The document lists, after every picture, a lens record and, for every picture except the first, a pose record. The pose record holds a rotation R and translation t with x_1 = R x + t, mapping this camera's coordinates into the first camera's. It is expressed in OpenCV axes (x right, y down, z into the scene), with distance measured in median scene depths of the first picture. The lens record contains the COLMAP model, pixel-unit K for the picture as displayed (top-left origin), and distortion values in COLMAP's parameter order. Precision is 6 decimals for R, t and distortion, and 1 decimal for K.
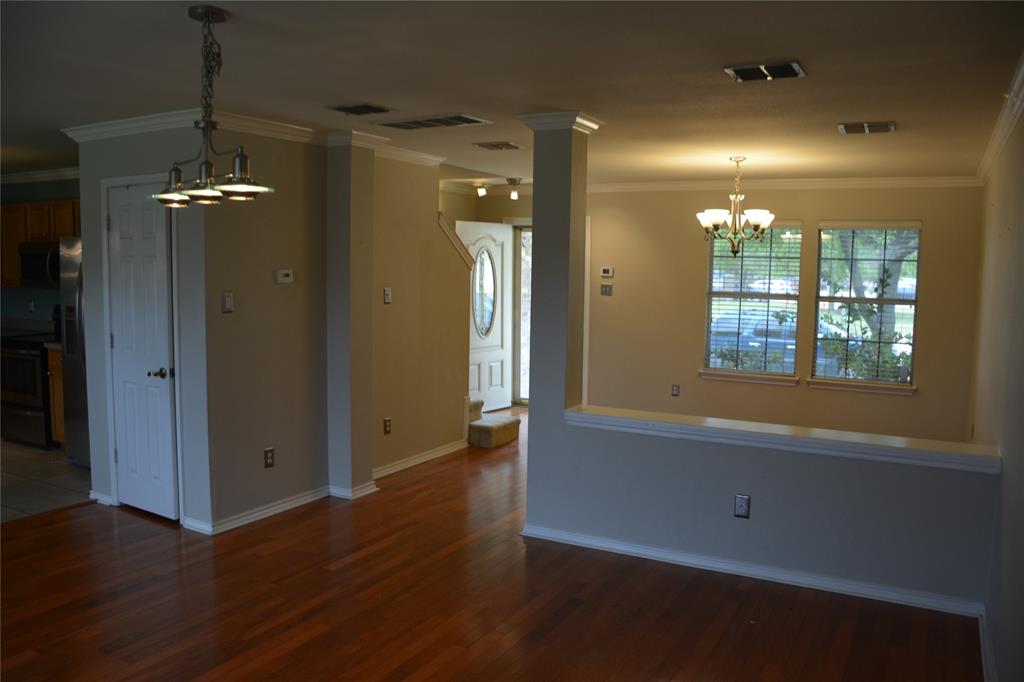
lens RADIAL K [[794.0, 0, 515.5], [0, 794.0, 348.6], [0, 0, 1]] dist [-0.154708, 0.103727]
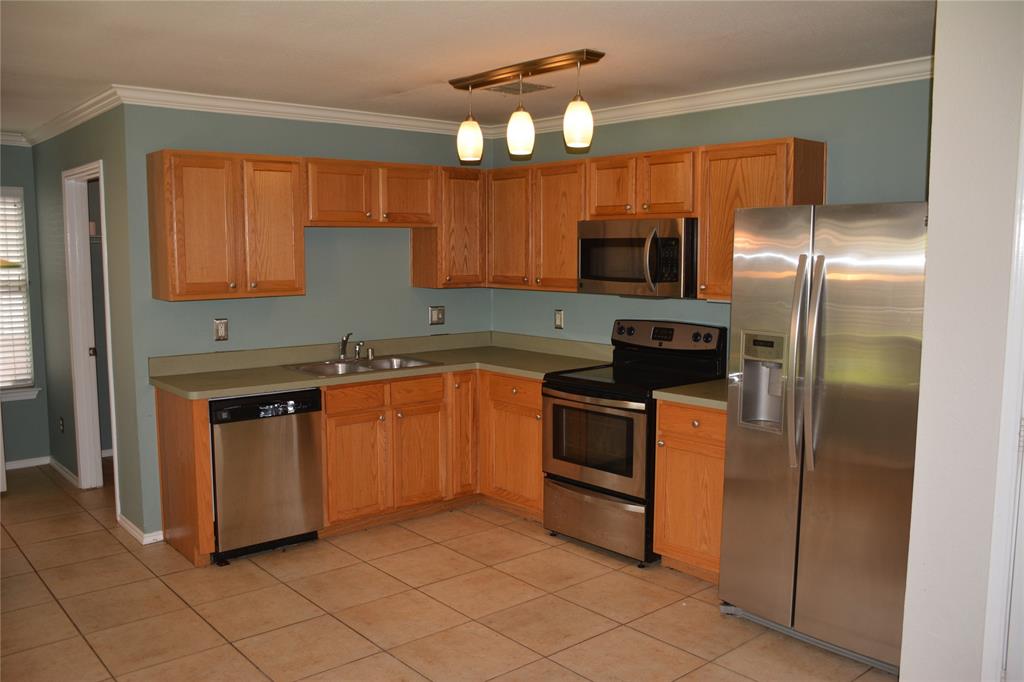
lens RADIAL K [[860.2, 0, 511.7], [0, 860.2, 351.4], [0, 0, 1]] dist [-0.087477, 0.006373]
pose [[0.935117, 0.026433, -0.353351, -0.511054], [-0.022541, 0.999632, 0.015124, -0.047422], [0.353620, -0.006177, 0.935369, 0.355512]]
